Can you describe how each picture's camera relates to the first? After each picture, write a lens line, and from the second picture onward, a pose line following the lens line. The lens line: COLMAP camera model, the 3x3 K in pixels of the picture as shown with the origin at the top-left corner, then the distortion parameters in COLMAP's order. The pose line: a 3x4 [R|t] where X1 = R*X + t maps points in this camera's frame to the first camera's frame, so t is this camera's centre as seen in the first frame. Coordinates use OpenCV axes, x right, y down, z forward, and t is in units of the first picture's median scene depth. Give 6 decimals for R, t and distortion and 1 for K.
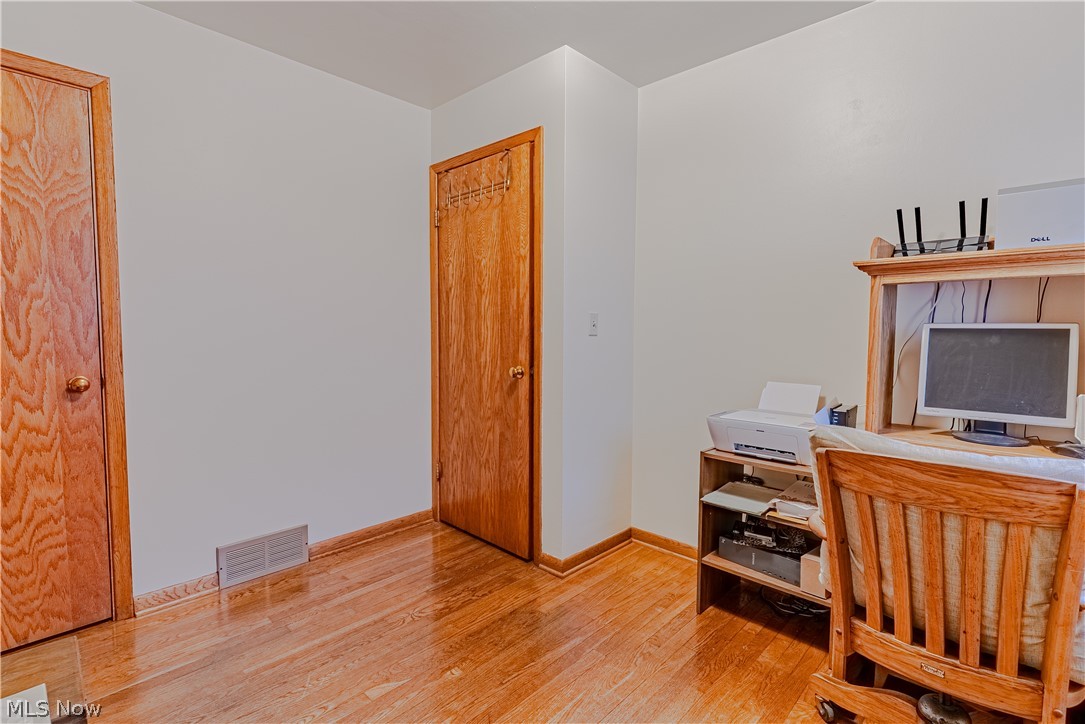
lens RADIAL K [[517.4, 0, 542.7], [0, 517.4, 357.9], [0, 0, 1]] dist [0.001271, 0.000185]
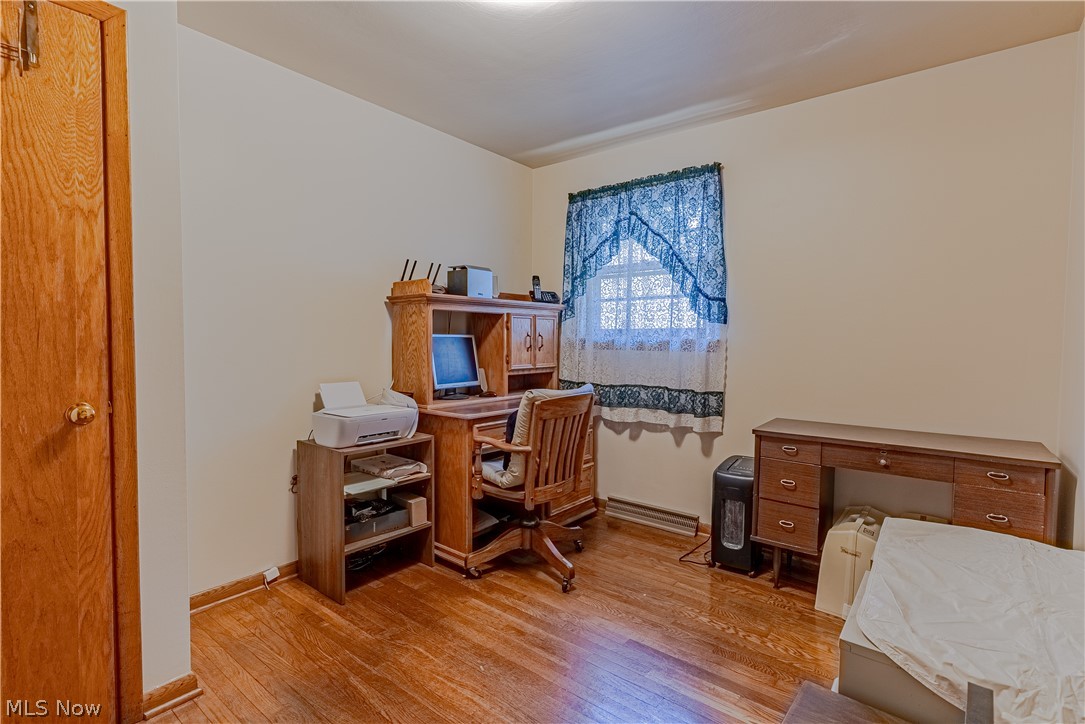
lens RADIAL K [[517.4, 0, 542.7], [0, 517.4, 357.9], [0, 0, 1]] dist [0.001271, 0.000185]
pose [[-0.080716, -0.043271, 0.995797, -0.773095], [0.051349, 0.997550, 0.047509, -0.041381], [-0.995414, 0.054967, -0.078296, 0.651886]]
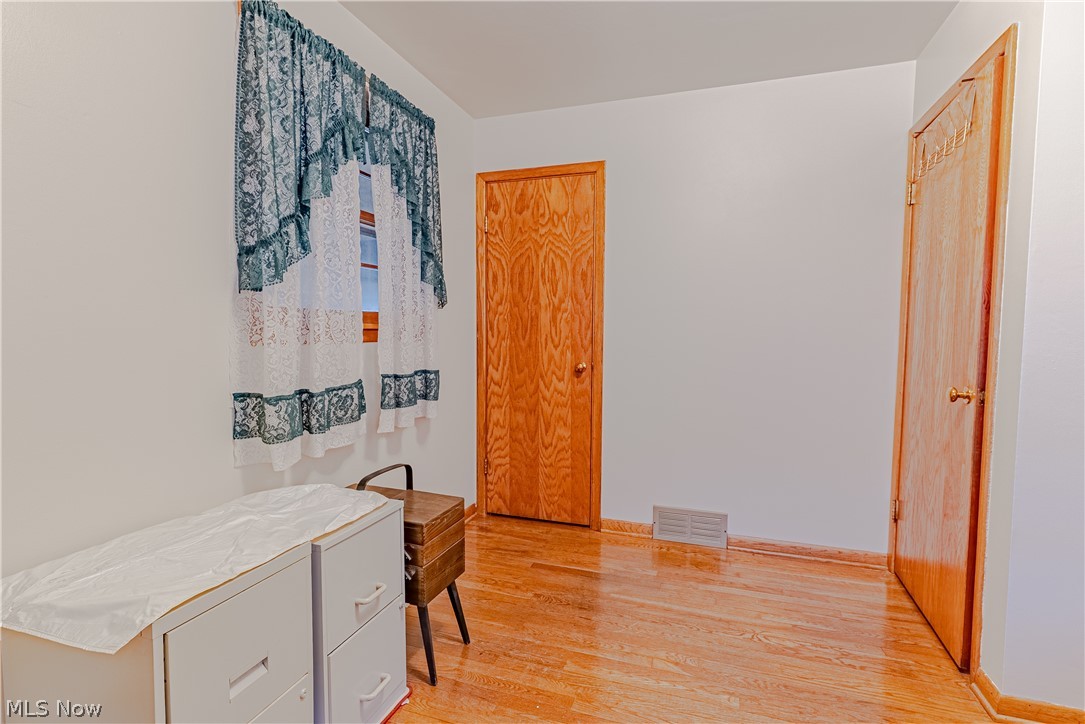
lens RADIAL K [[517.4, 0, 542.7], [0, 517.4, 357.9], [0, 0, 1]] dist [0.001271, 0.000185]
pose [[0.418524, 0.049139, -0.906876, 0.415855], [-0.058284, 0.997930, 0.027175, -0.010562], [0.906334, 0.041483, 0.420521, 0.227468]]
